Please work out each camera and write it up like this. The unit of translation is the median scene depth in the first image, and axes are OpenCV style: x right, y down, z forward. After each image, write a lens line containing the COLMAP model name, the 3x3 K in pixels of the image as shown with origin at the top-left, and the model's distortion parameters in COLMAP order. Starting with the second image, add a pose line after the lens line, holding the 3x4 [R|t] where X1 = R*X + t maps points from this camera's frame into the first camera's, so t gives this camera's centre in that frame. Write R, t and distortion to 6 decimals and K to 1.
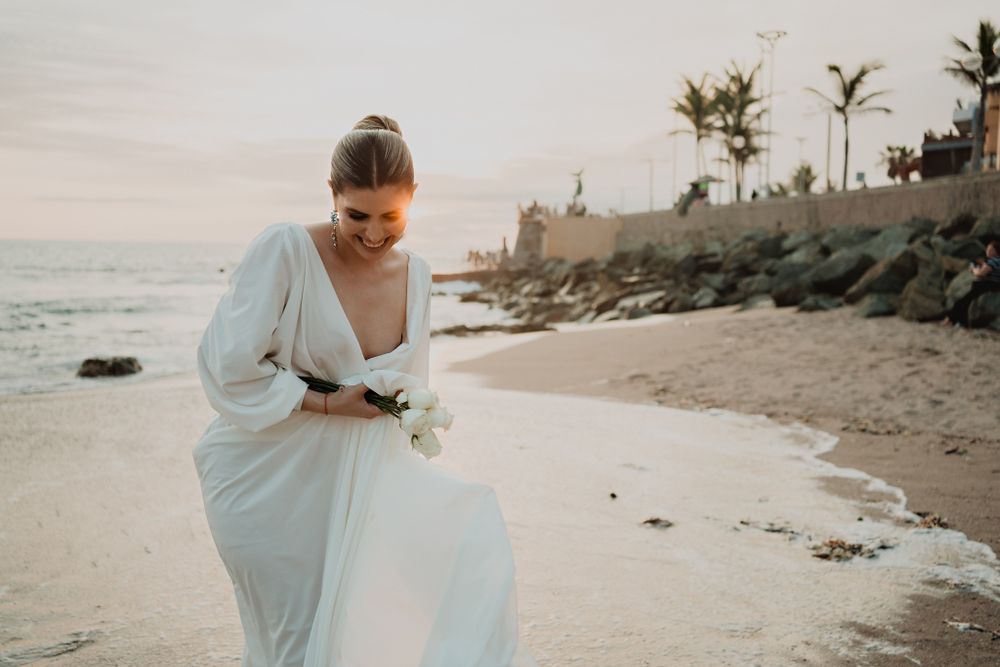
lens RADIAL K [[1005.8, 0, 499.2], [0, 1005.8, 331.3], [0, 0, 1]] dist [-0.038697, 0.147532]
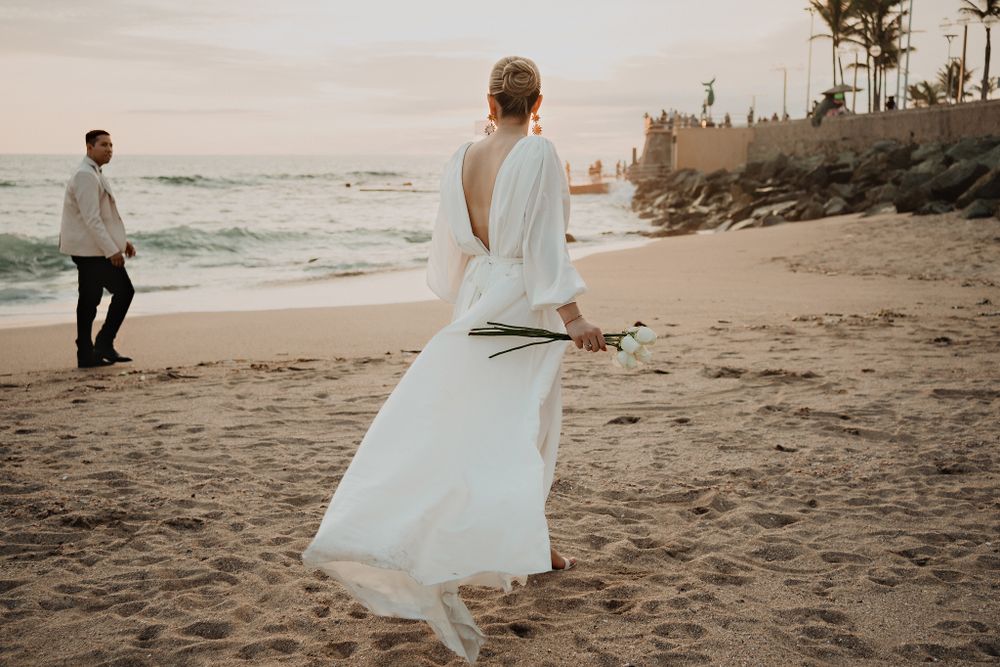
lens RADIAL K [[1005.8, 0, 499.2], [0, 1005.8, 331.3], [0, 0, 1]] dist [-0.038697, 0.147532]
pose [[0.992464, 0.006271, -0.122375, -0.018797], [0.004260, 0.996321, 0.085597, 0.006029], [0.122462, -0.085473, 0.988786, -0.109783]]
